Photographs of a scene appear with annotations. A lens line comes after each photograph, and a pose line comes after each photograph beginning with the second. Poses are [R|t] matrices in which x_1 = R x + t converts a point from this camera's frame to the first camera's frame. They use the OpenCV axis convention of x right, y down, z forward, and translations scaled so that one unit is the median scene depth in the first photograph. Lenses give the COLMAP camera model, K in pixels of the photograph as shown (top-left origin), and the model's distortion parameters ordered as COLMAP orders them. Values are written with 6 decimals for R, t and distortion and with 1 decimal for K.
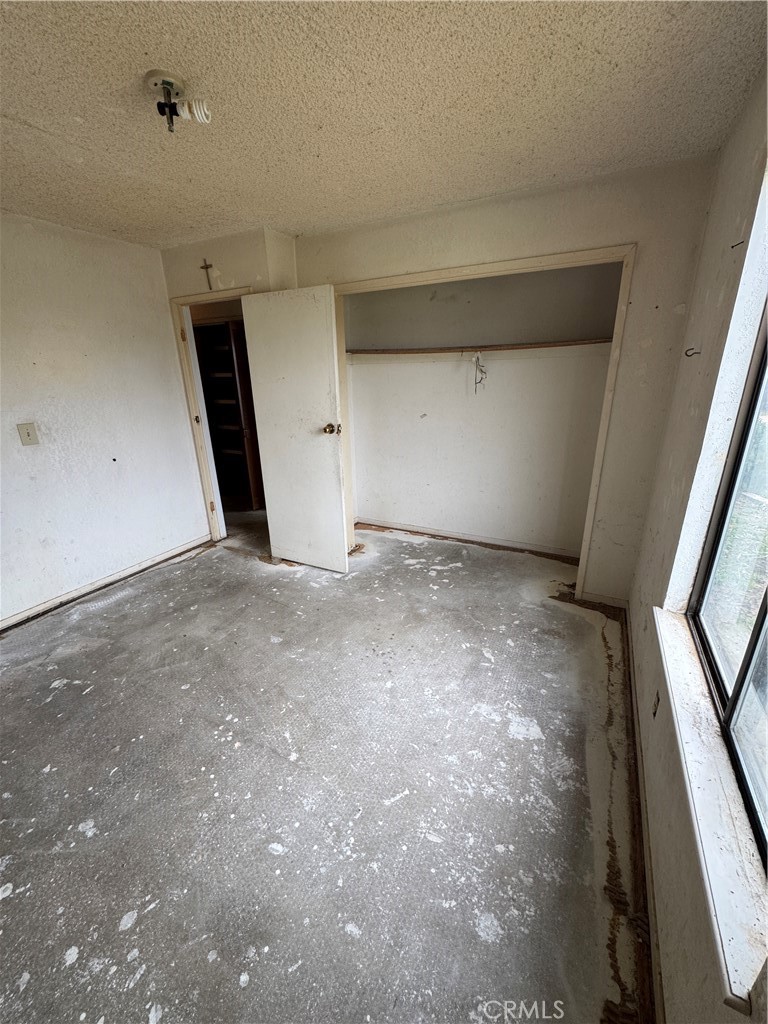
lens RADIAL K [[410.4, 0, 373.6], [0, 410.4, 510.5], [0, 0, 1]] dist [-0.003526, 0.000565]
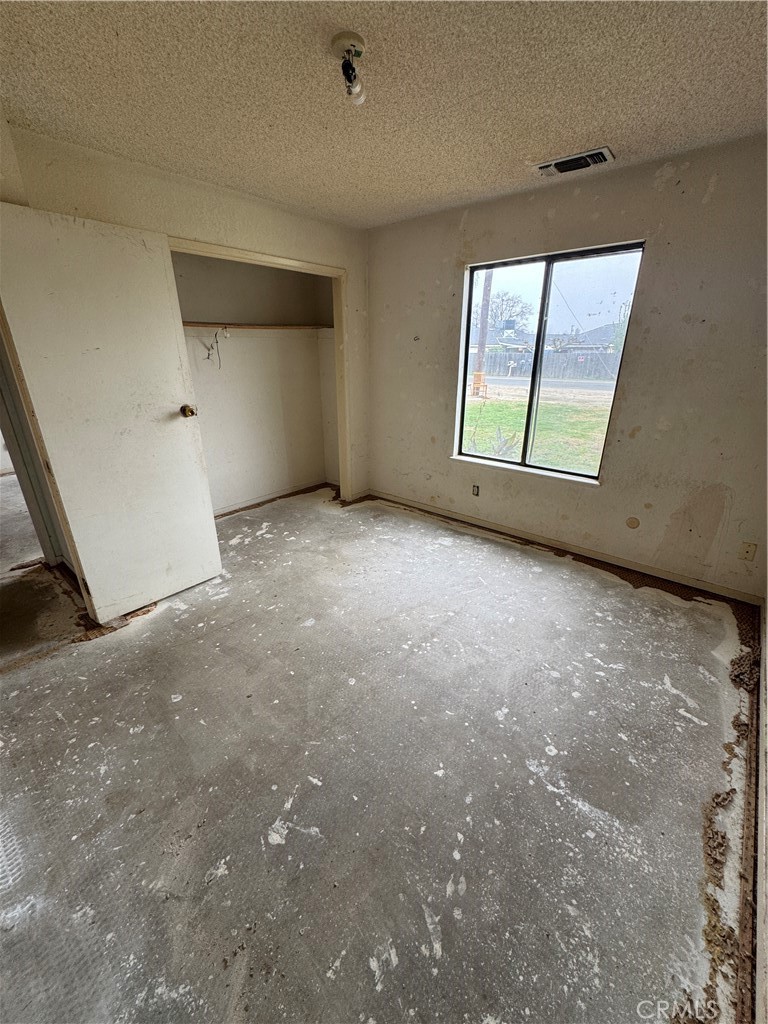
lens RADIAL K [[410.4, 0, 394.3], [0, 410.4, 510.9], [0, 0, 1]] dist [-0.003526, 0.000565]
pose [[0.208053, -0.338201, 0.917788, -0.870931], [0.312152, 0.912213, 0.265385, -0.103493], [-0.926971, 0.231276, 0.295358, 0.411177]]
